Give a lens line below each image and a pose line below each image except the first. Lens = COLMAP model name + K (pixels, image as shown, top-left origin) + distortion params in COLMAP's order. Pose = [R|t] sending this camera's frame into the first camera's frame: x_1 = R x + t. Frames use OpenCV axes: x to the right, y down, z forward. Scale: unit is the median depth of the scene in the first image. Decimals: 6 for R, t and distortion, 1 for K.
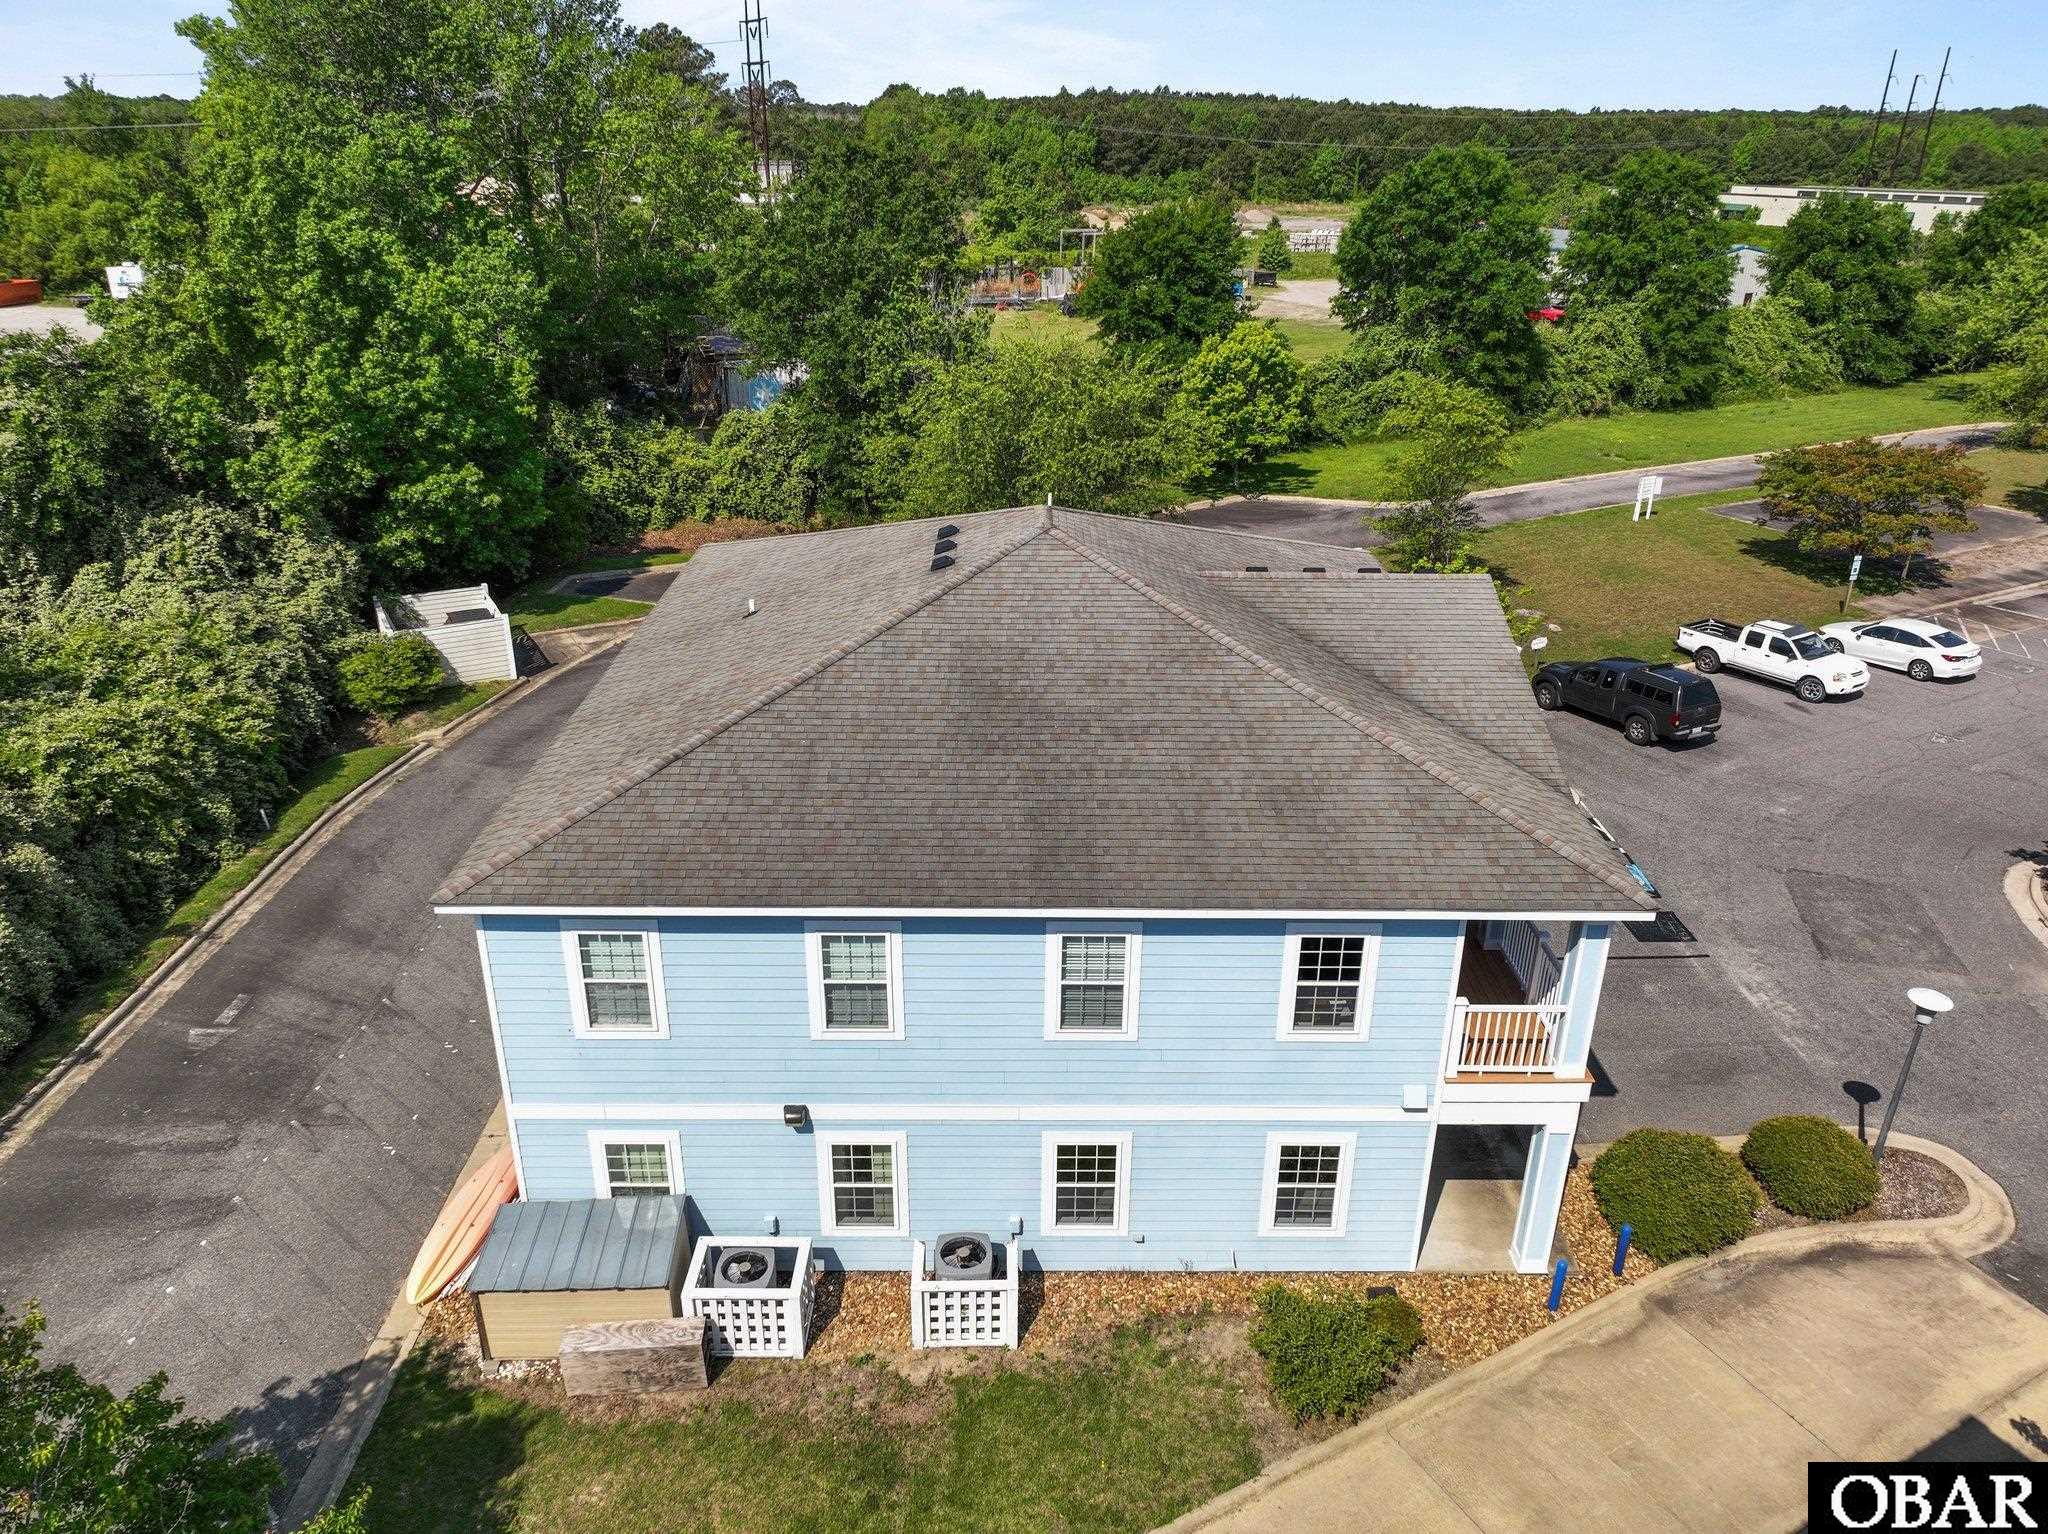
lens RADIAL K [[1461.8, 0, 1014.0], [0, 1461.8, 763.6], [0, 0, 1]] dist [0.007013, 0.004583]
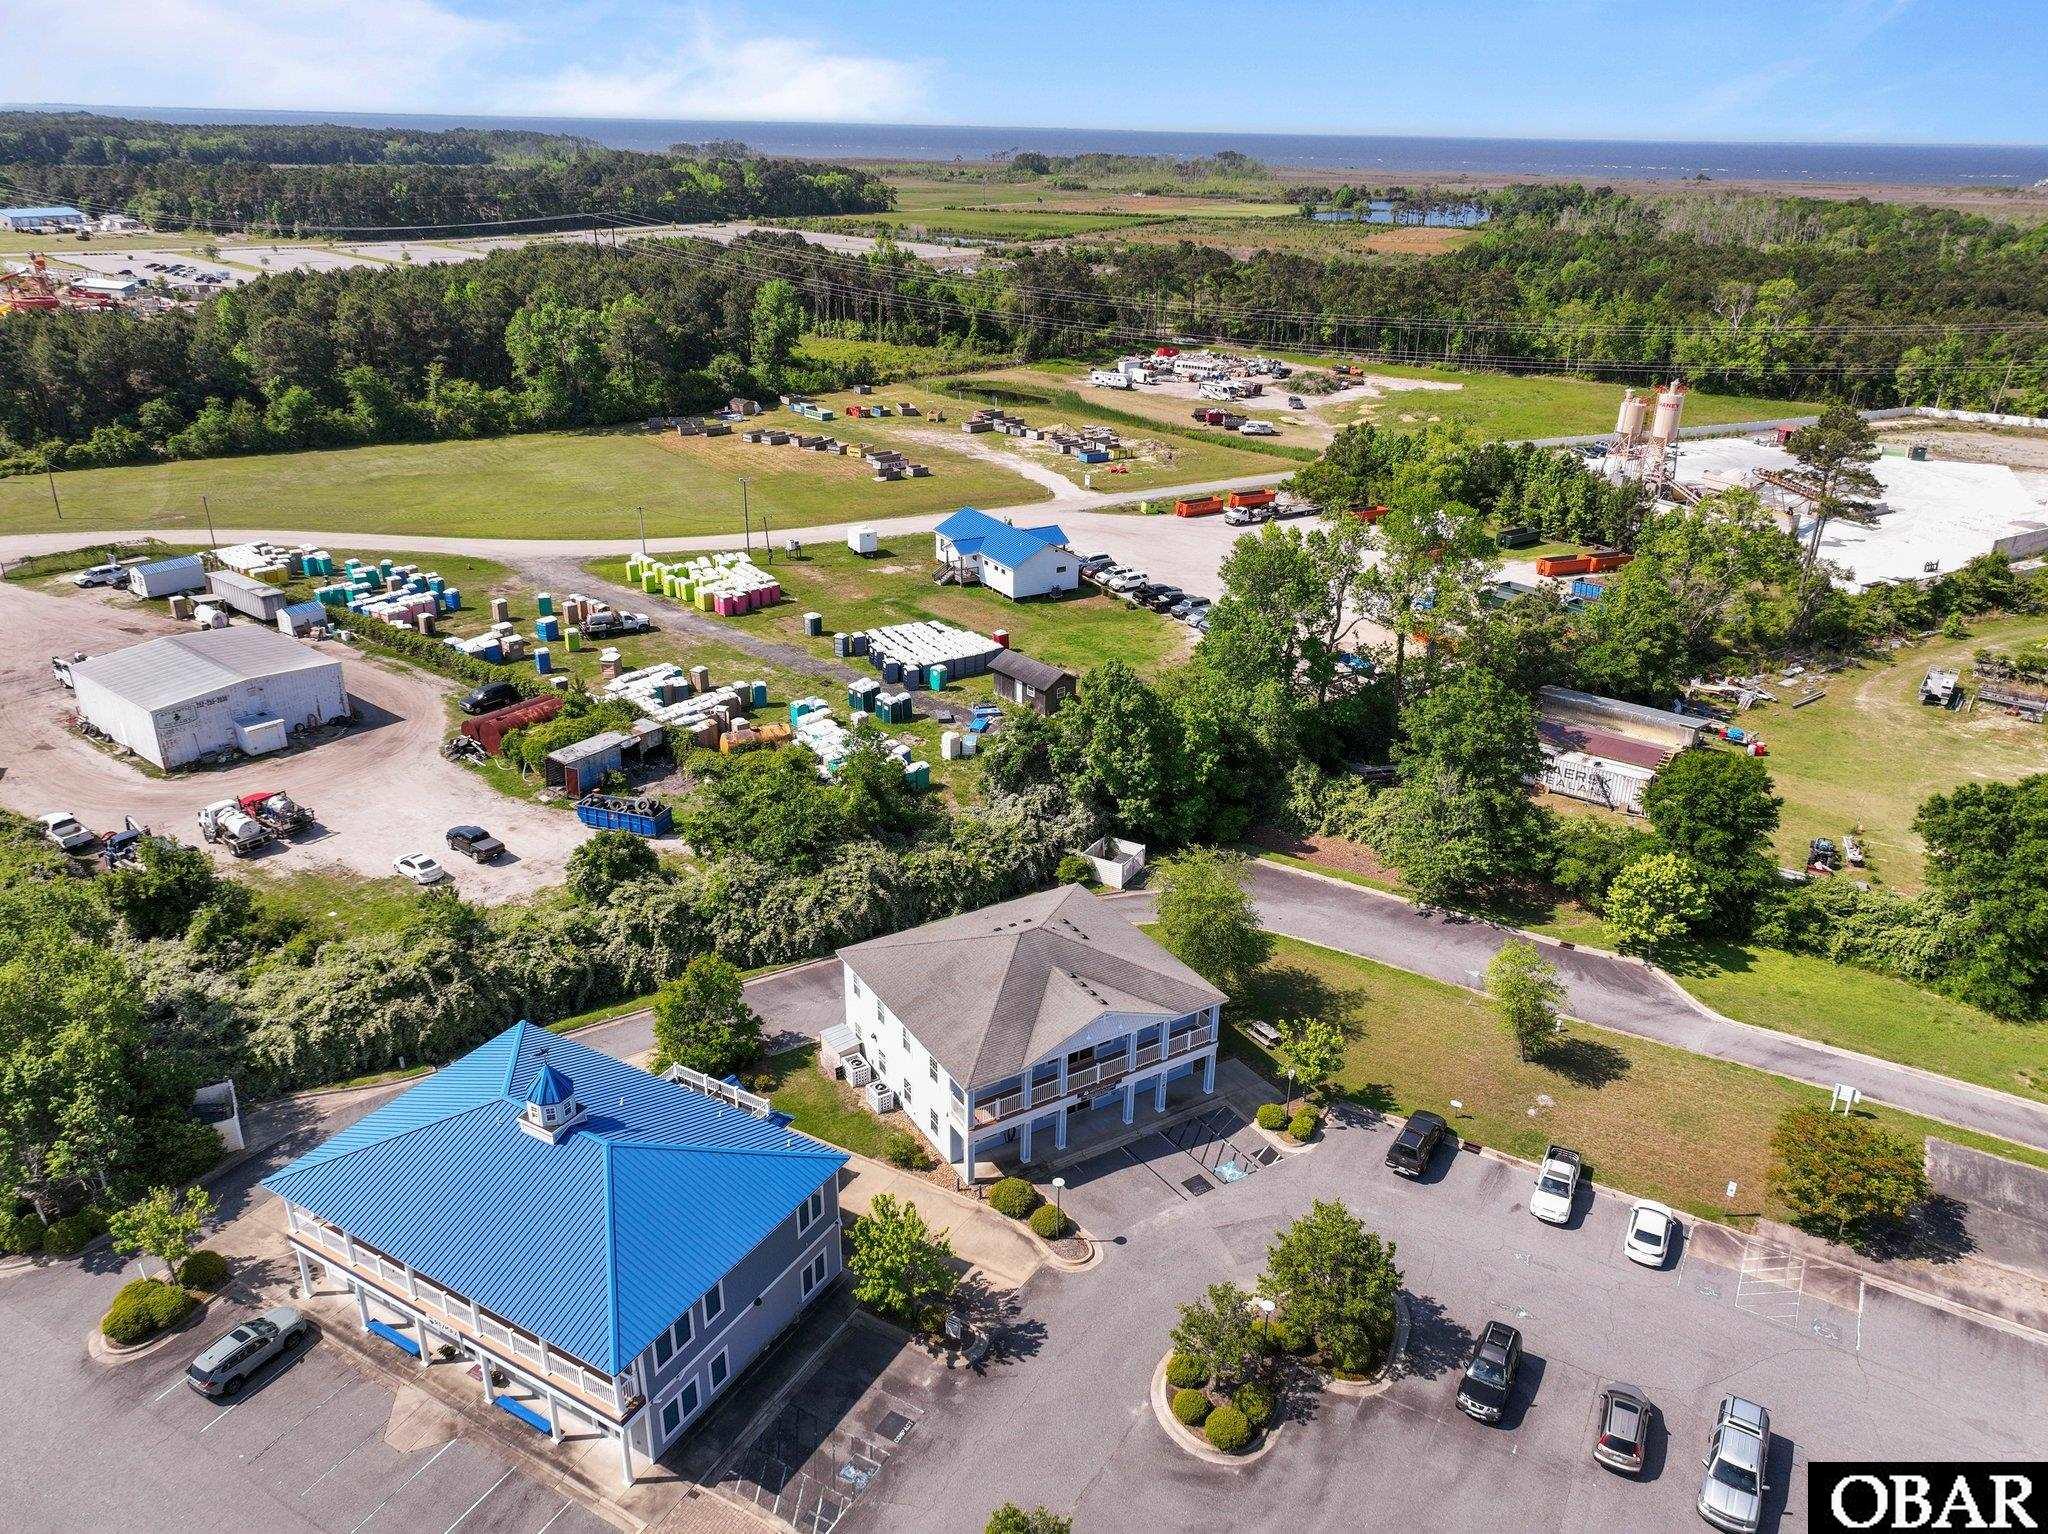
lens RADIAL K [[1461.8, 0, 1014.0], [0, 1461.8, 763.6], [0, 0, 1]] dist [0.007013, 0.004583]
pose [[0.501452, 0.340226, -0.795482, 2.977942], [-0.345667, 0.921649, 0.176287, -1.292304], [0.793133, 0.186573, 0.579768, -1.188093]]
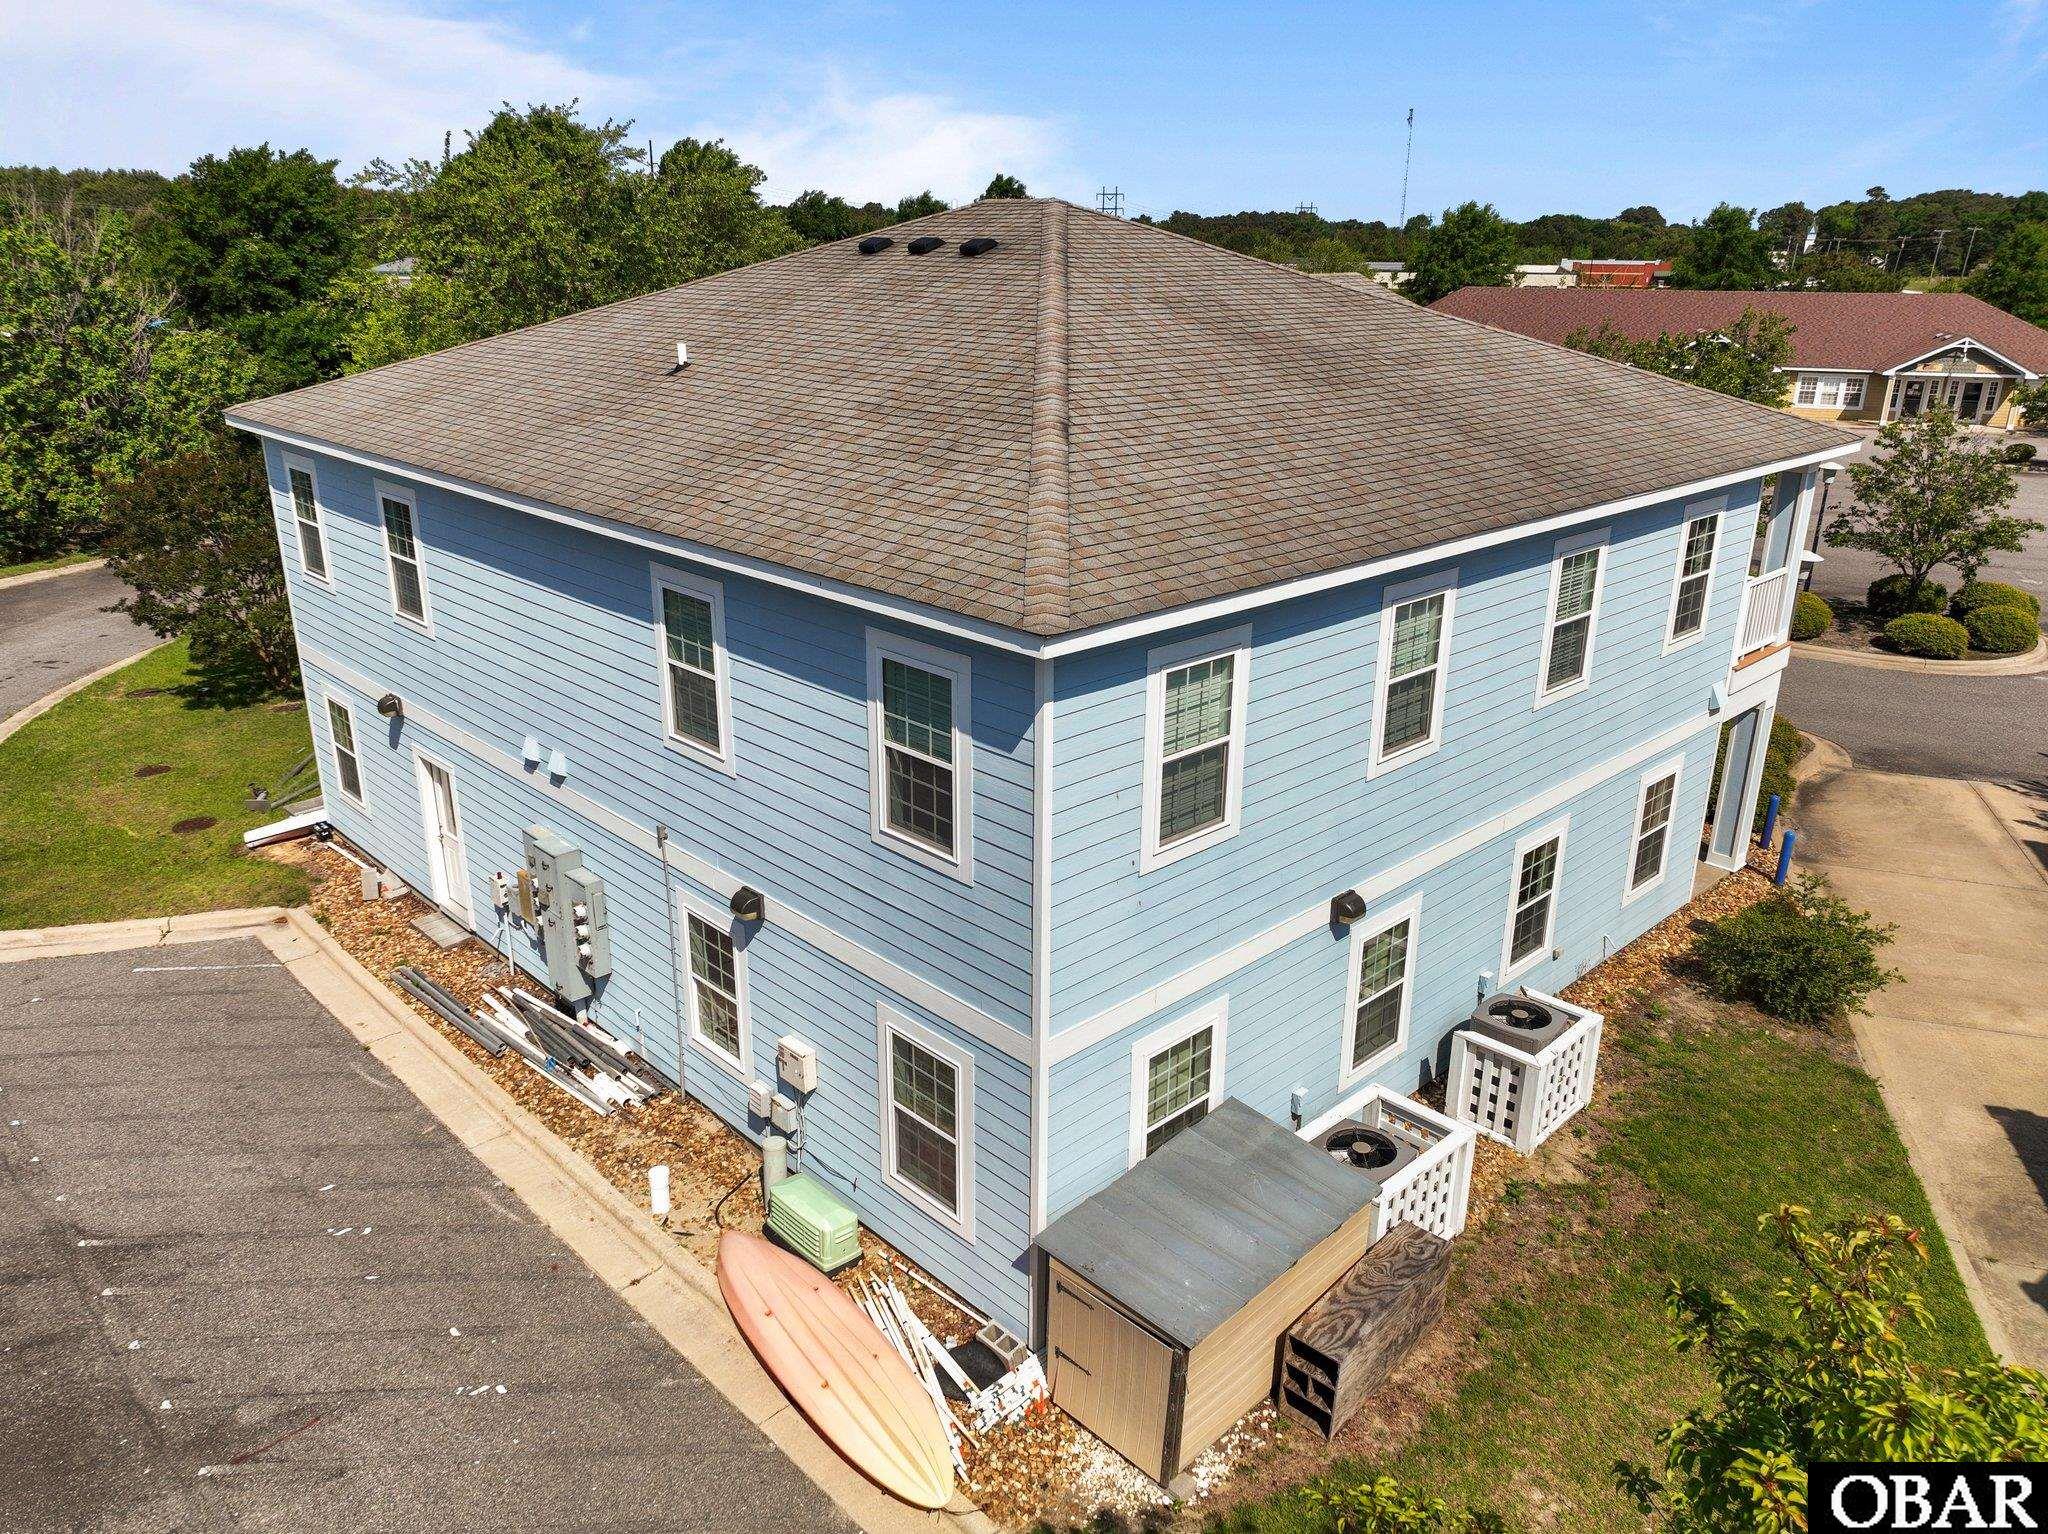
lens RADIAL K [[1461.8, 0, 1014.0], [0, 1461.8, 763.6], [0, 0, 1]] dist [0.007013, 0.004583]
pose [[0.729429, -0.240844, 0.640256, -0.676186], [0.277365, 0.959709, 0.045017, 0.099863], [-0.625302, 0.144748, 0.766841, 0.552911]]
